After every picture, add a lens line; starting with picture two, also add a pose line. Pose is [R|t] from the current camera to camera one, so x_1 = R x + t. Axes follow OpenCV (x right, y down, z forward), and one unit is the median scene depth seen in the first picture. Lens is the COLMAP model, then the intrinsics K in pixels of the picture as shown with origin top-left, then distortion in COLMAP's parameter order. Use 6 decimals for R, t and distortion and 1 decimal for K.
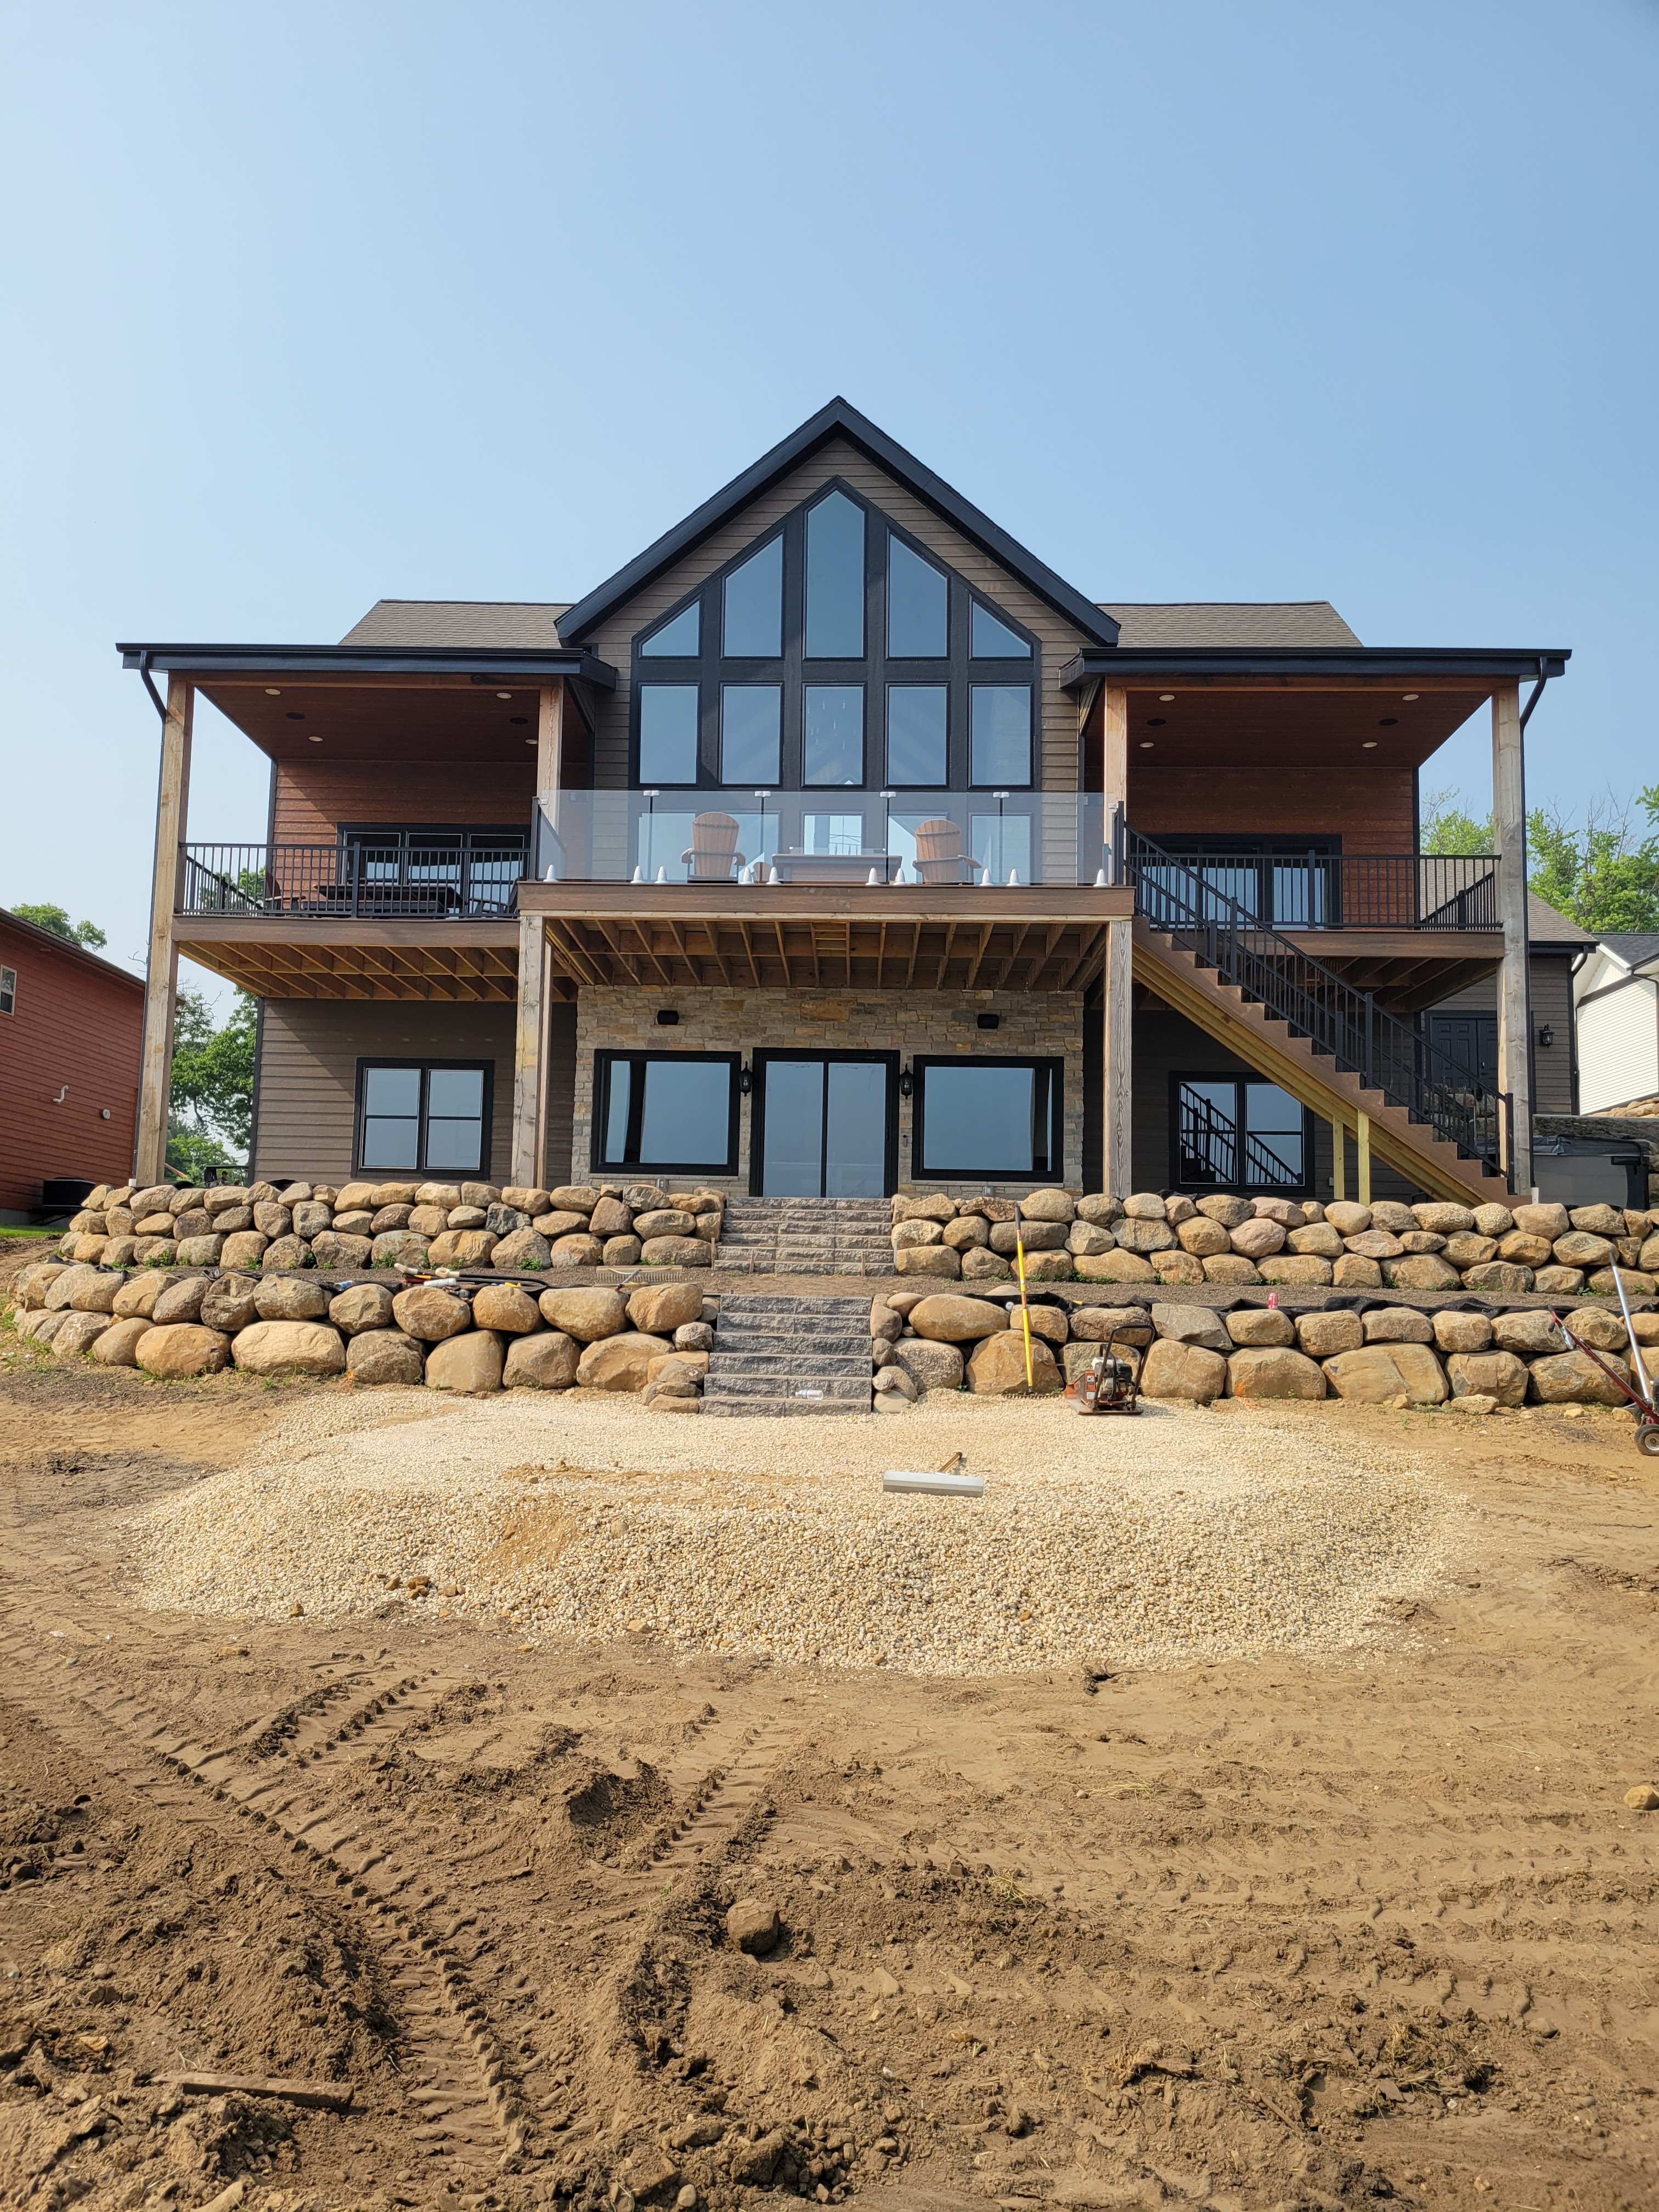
lens RADIAL K [[1647.9, 0, 792.0], [0, 1647.9, 1142.1], [0, 0, 1]] dist [0.069970, -0.059487]
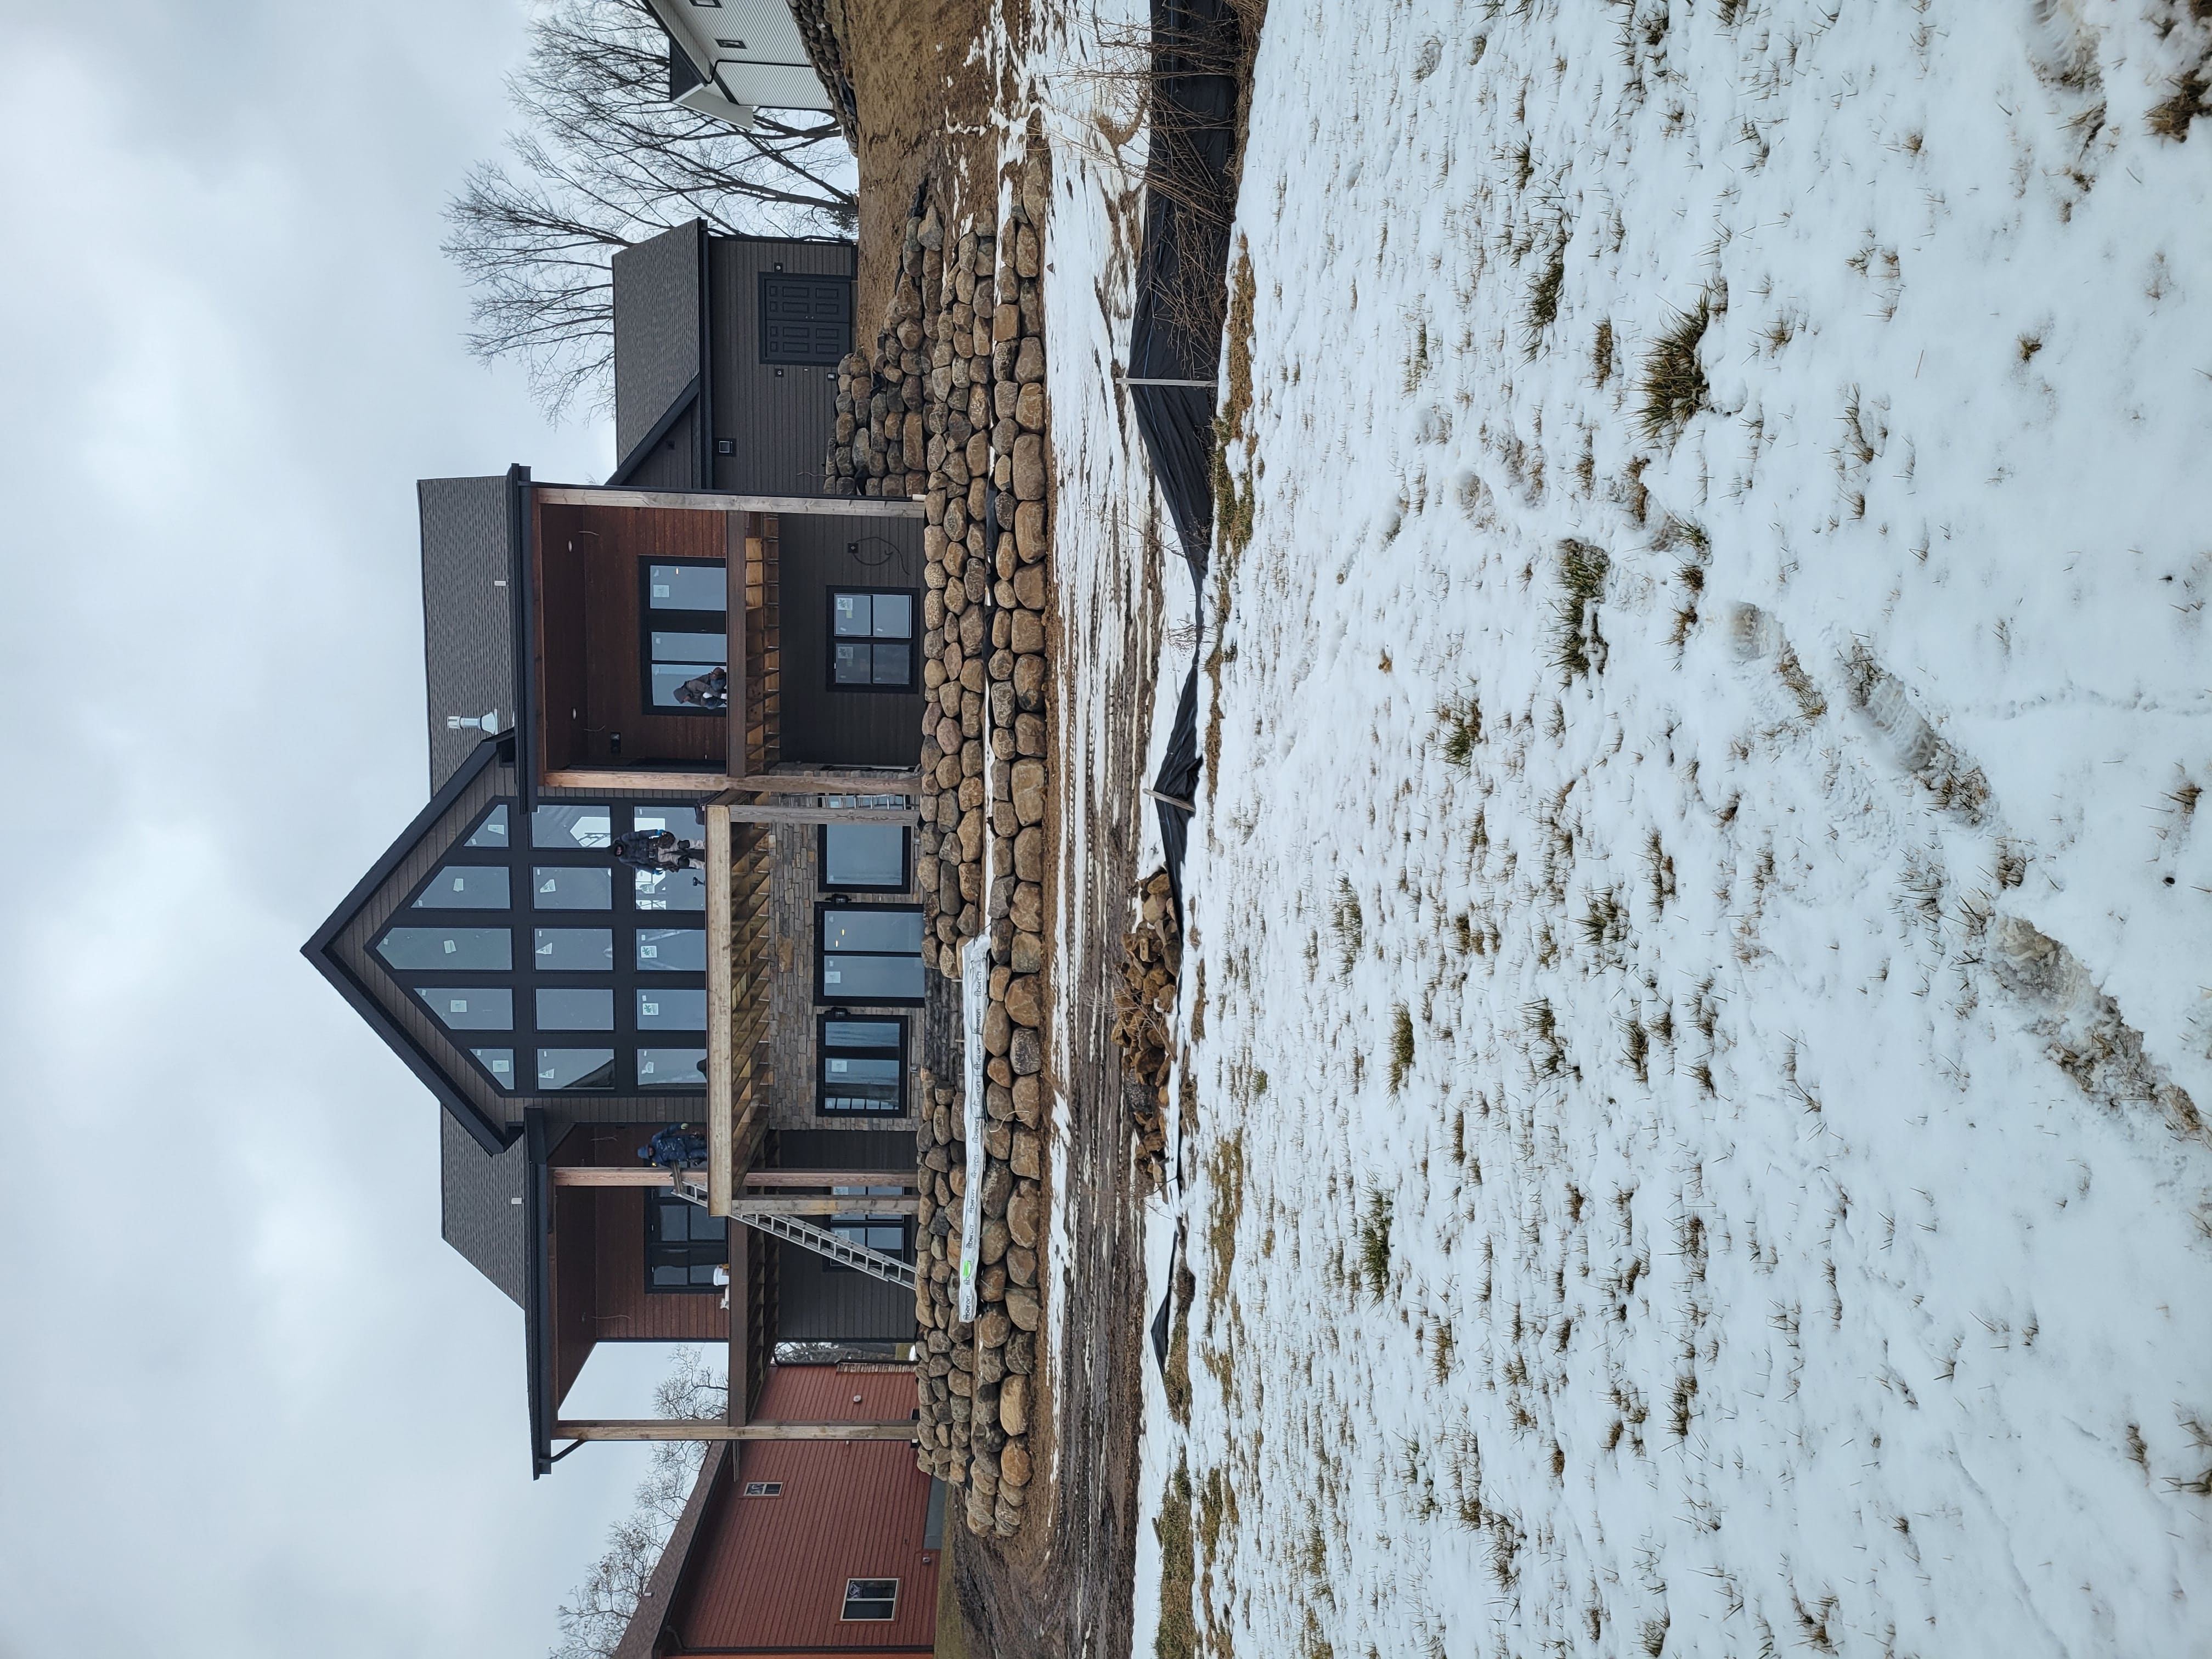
lens RADIAL K [[1647.9, 0, 1123.7], [0, 1647.9, 803.5], [0, 0, 1]] dist [0.069970, -0.059487]
pose [[0.006171, -0.993941, -0.109740, 0.375734], [0.987563, -0.011183, 0.156825, -0.020969], [-0.157102, -0.109343, 0.981511, -0.478108]]
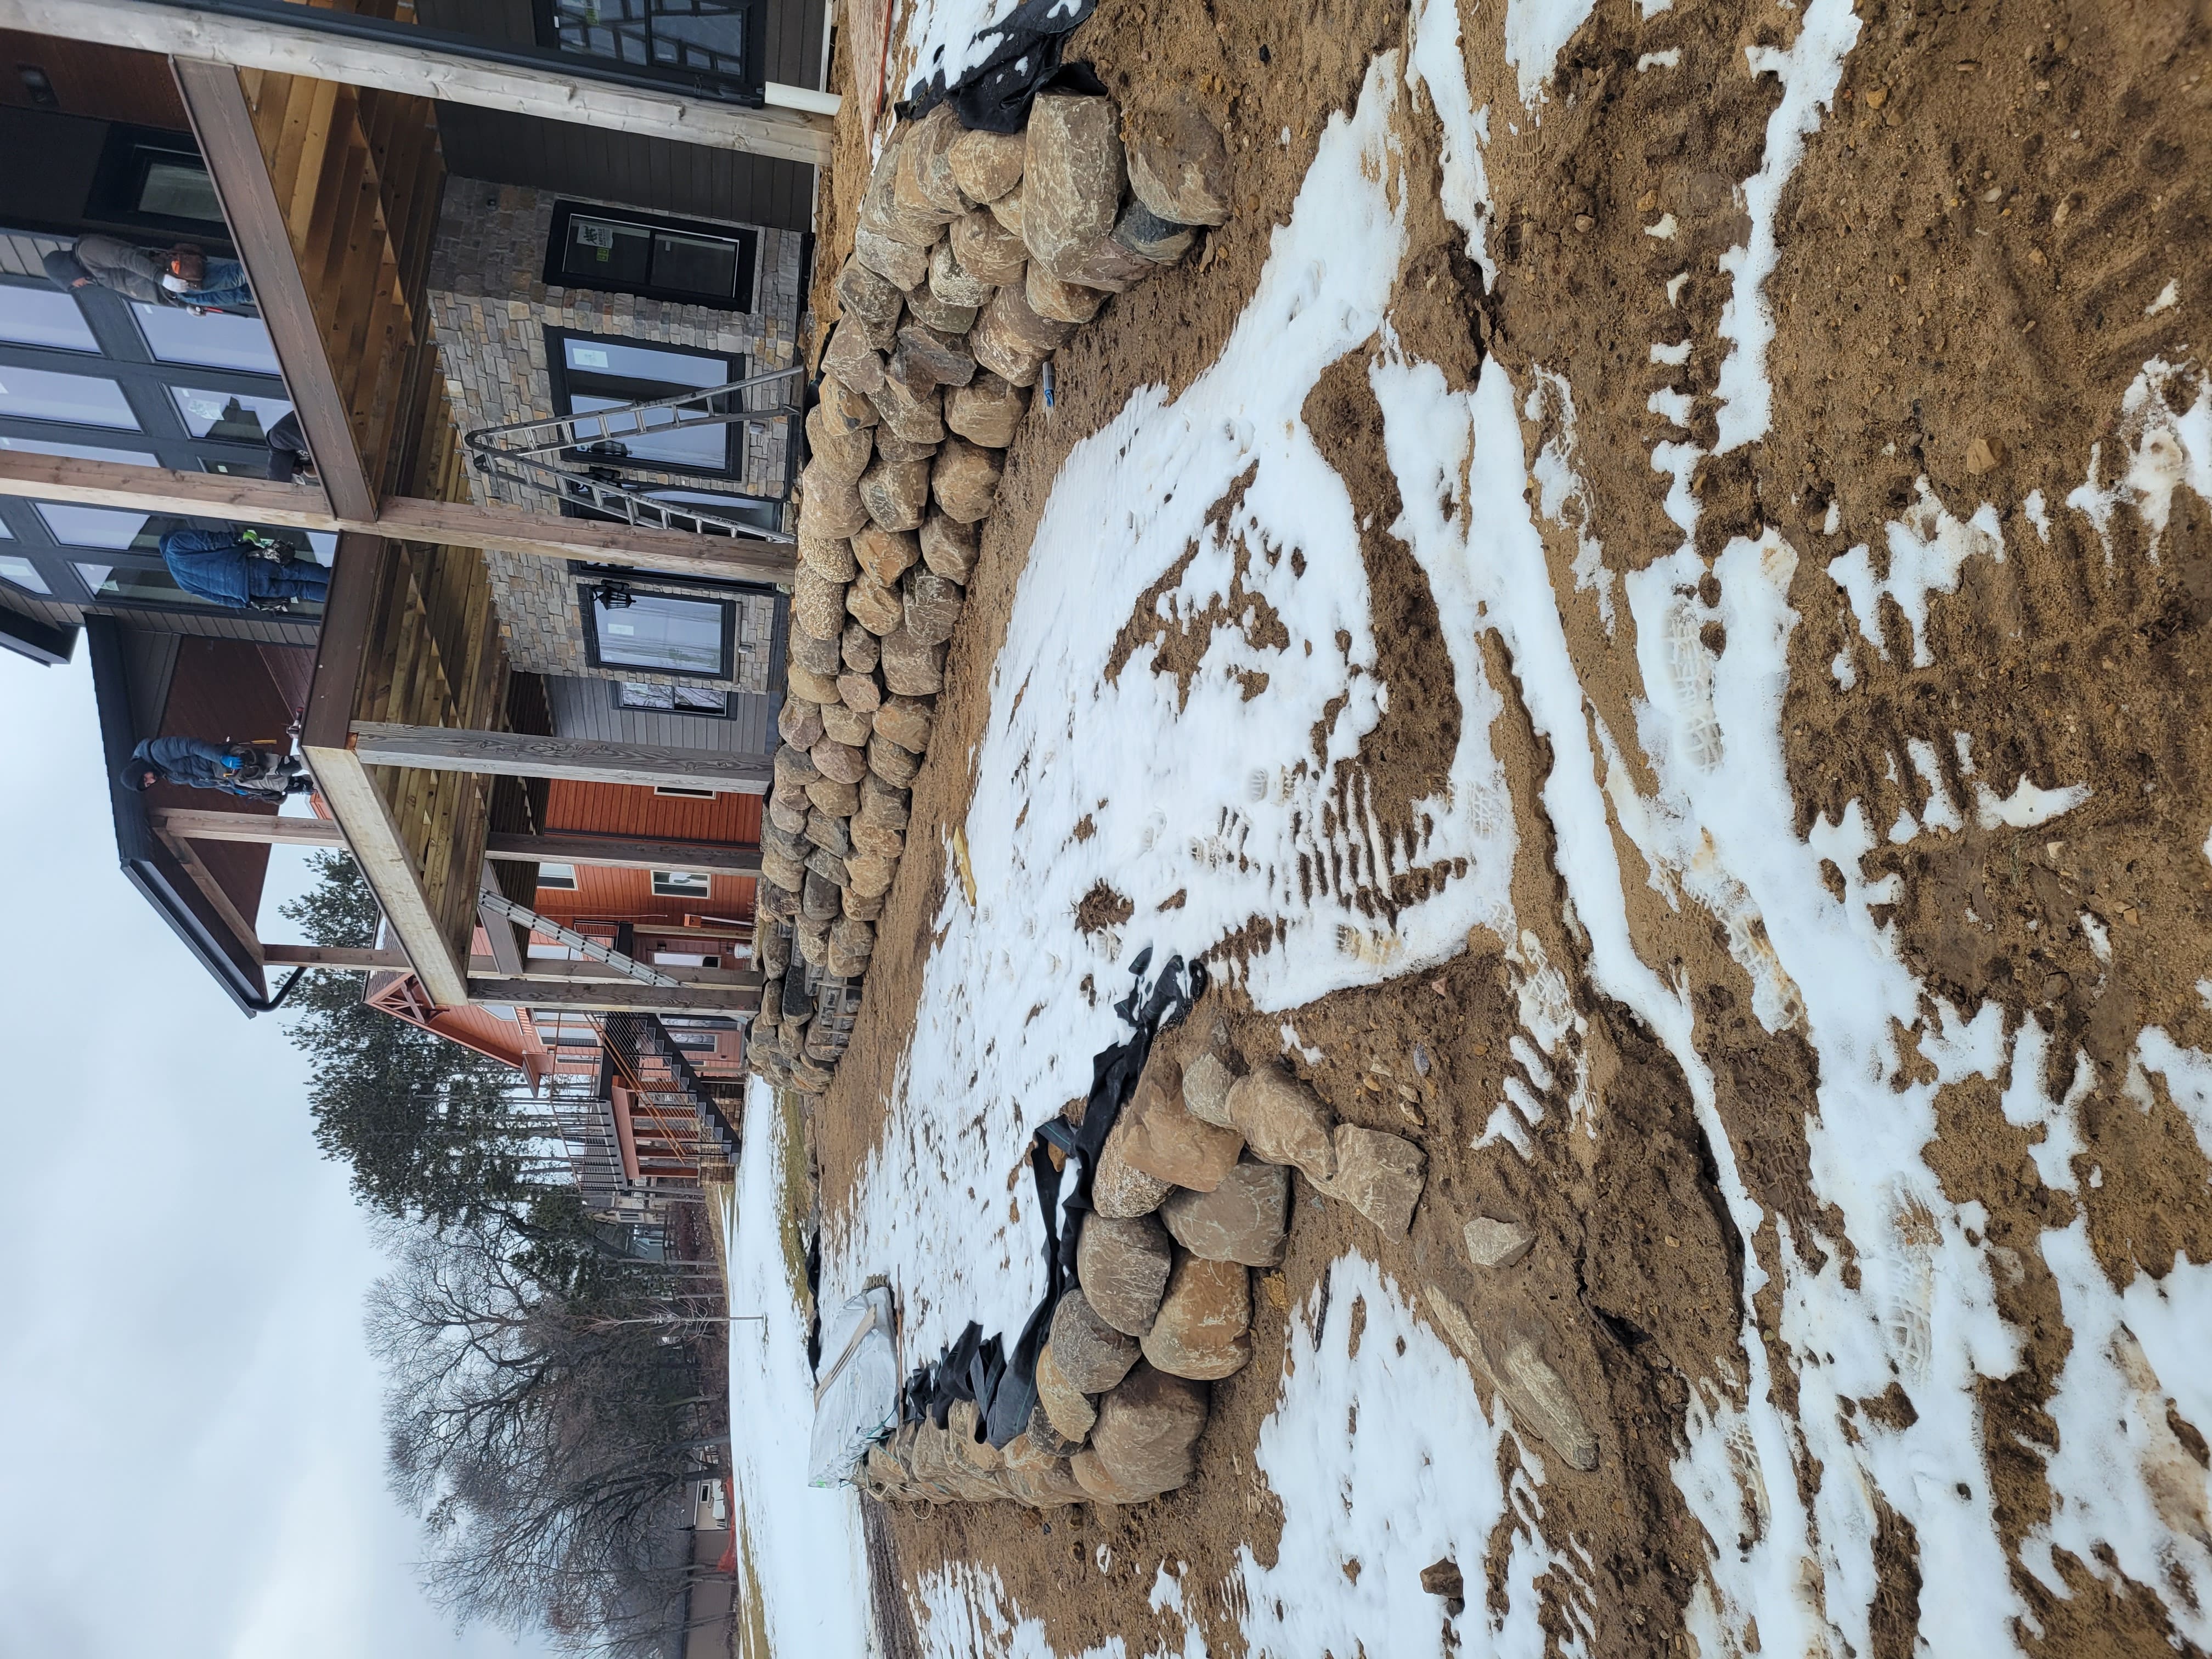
lens RADIAL K [[1647.9, 0, 1102.2], [0, 1647.9, 835.7], [0, 0, 1]] dist [0.069970, -0.059487]
pose [[0.197076, -0.411834, -0.889693, 0.874902], [0.972635, -0.031772, 0.230155, 0.005257], [-0.123053, -0.910705, 0.394303, 0.675235]]
